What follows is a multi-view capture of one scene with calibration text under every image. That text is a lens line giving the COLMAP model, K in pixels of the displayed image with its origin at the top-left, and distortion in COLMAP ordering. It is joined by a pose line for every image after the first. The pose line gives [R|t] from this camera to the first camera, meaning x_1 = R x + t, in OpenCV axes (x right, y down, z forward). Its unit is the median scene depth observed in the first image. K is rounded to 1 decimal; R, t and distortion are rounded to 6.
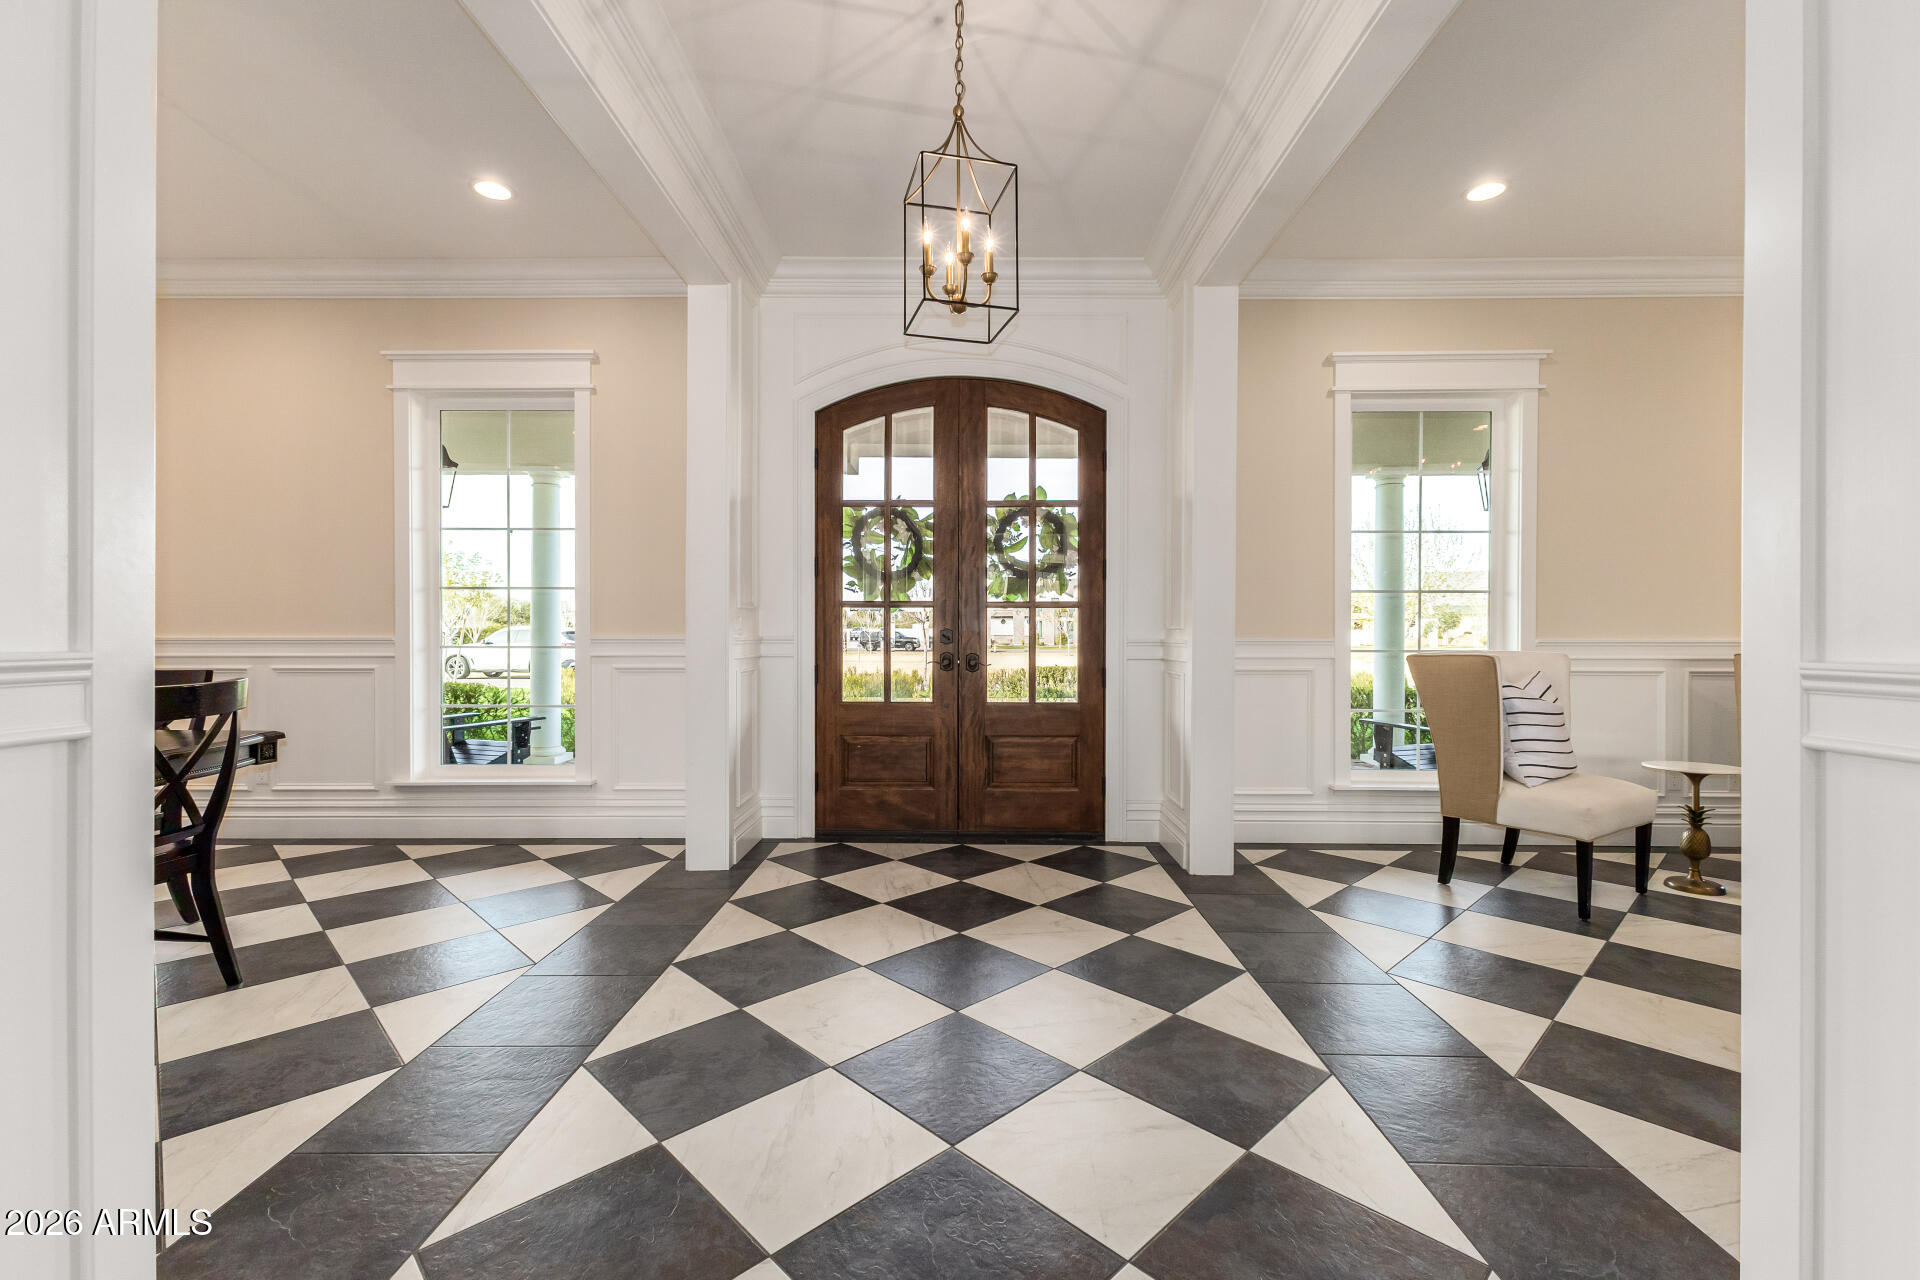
lens RADIAL K [[749.6, 0, 958.8], [0, 749.6, 640.9], [0, 0, 1]] dist [0.001772, 0.000055]
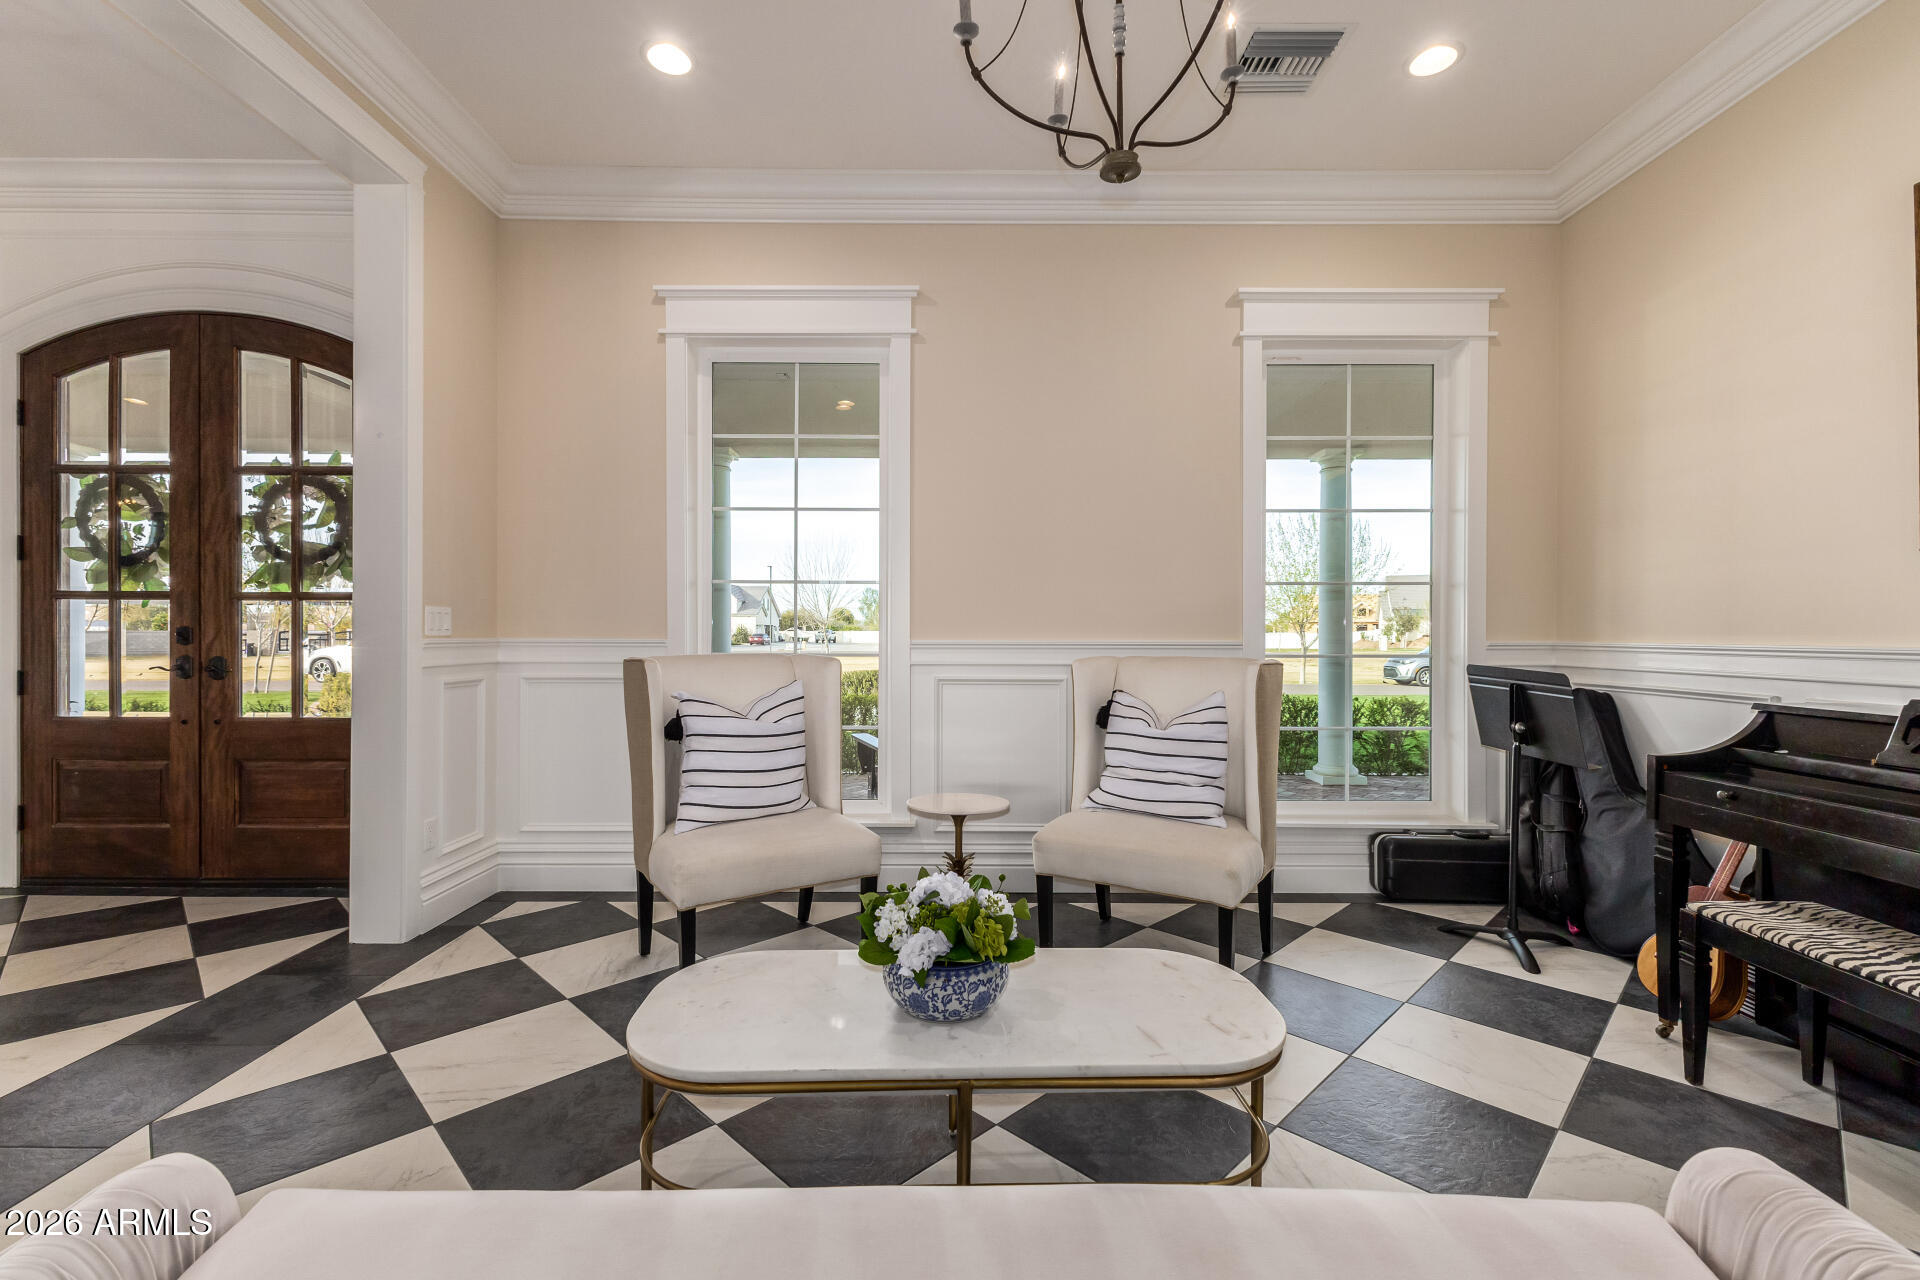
lens RADIAL K [[829.3, 0, 958.1], [0, 829.3, 634.6], [0, 0, 1]] dist [0.009875, -0.000951]
pose [[0.999965, 0.003087, 0.007836, 0.799960], [-0.003004, 0.999939, -0.010614, 0.000325], [-0.007868, 0.010590, 0.999913, 0.099512]]
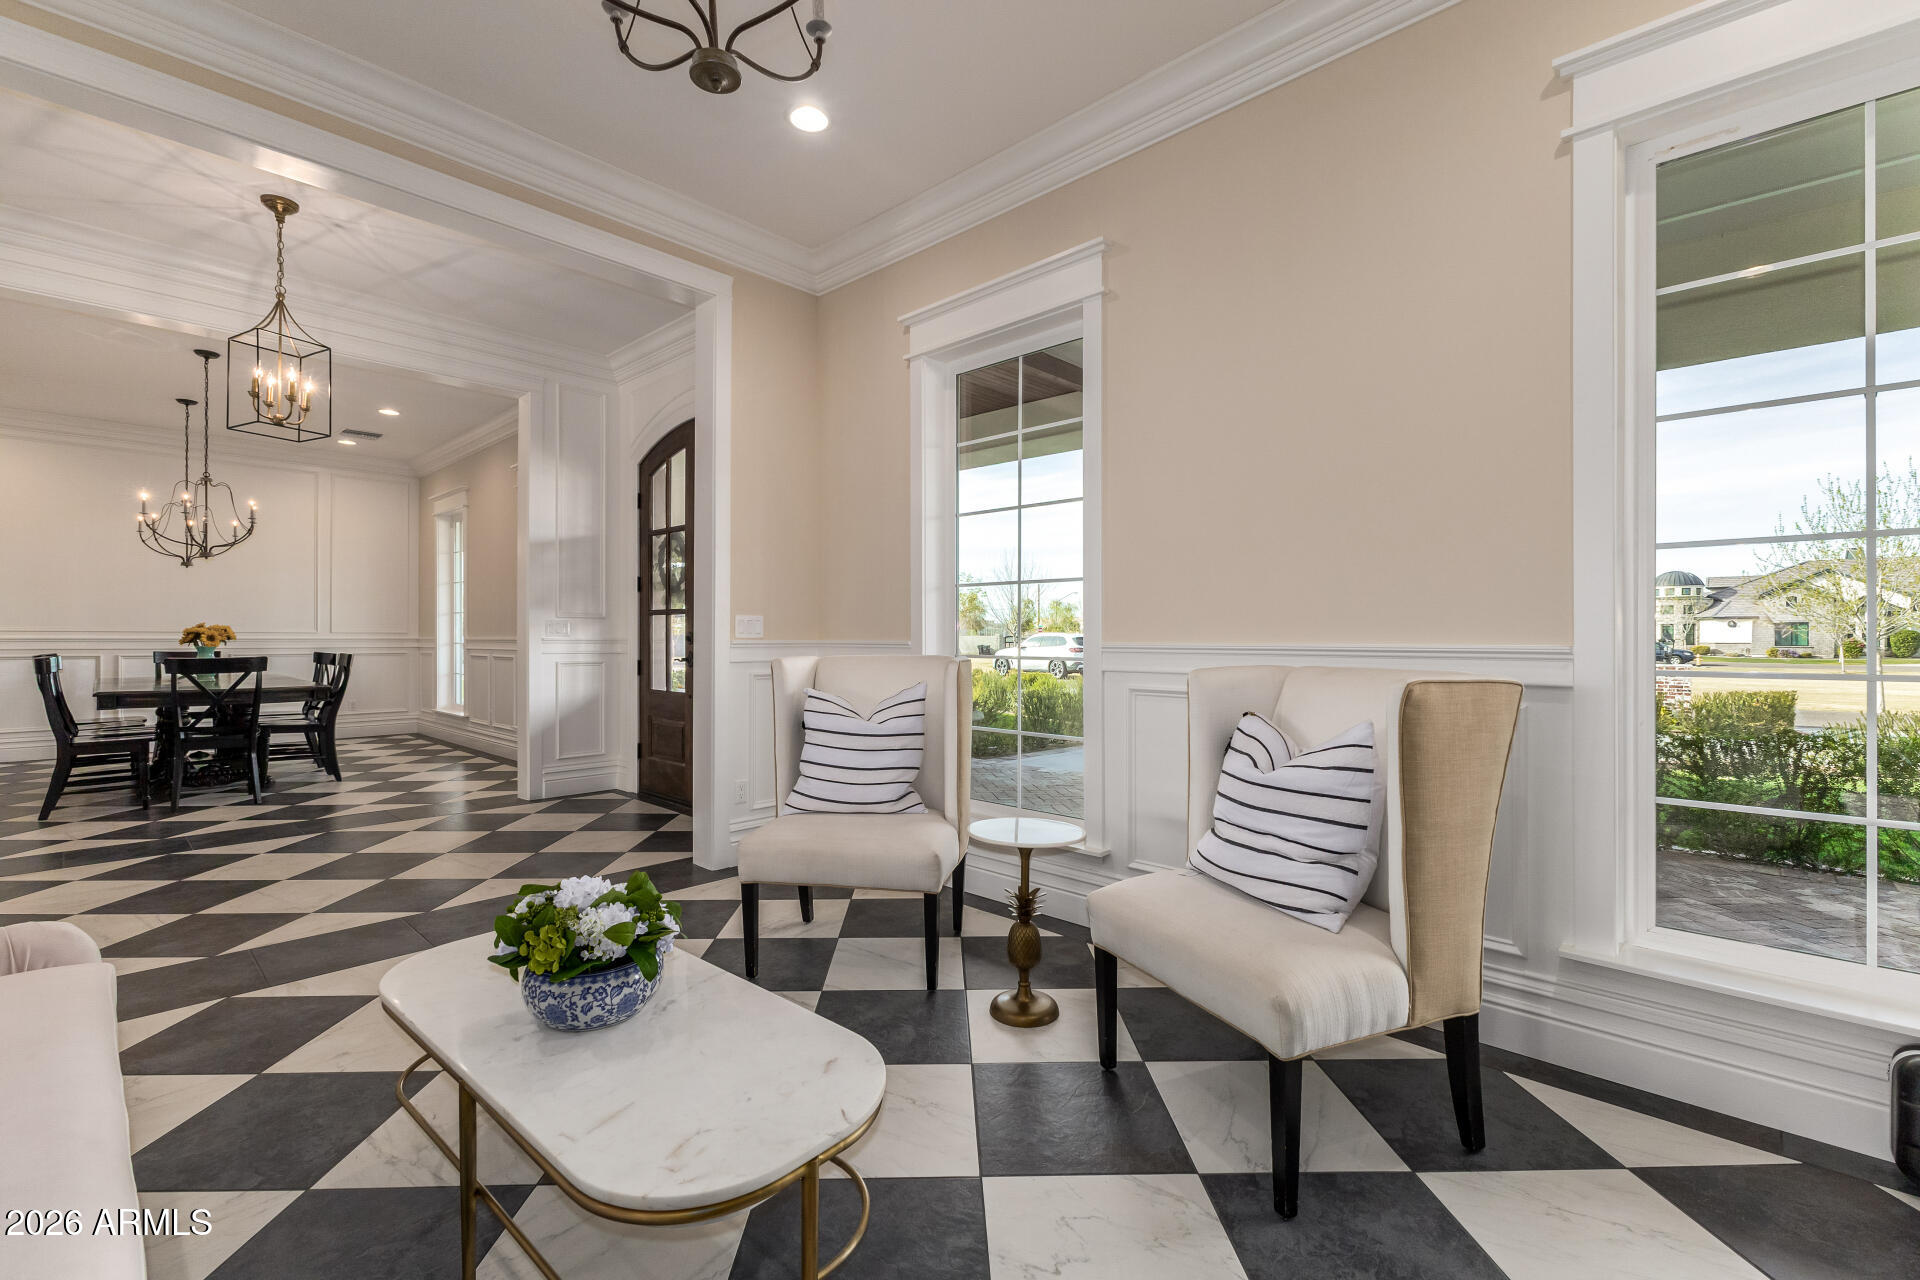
lens RADIAL K [[829.3, 0, 957.8], [0, 829.3, 634.7], [0, 0, 1]] dist [0.009875, -0.000951]
pose [[0.732172, -0.000504, -0.681120, 1.183876], [-0.010042, 0.999883, -0.011535, -0.000497], [0.681046, 0.015285, 0.732081, 0.325481]]
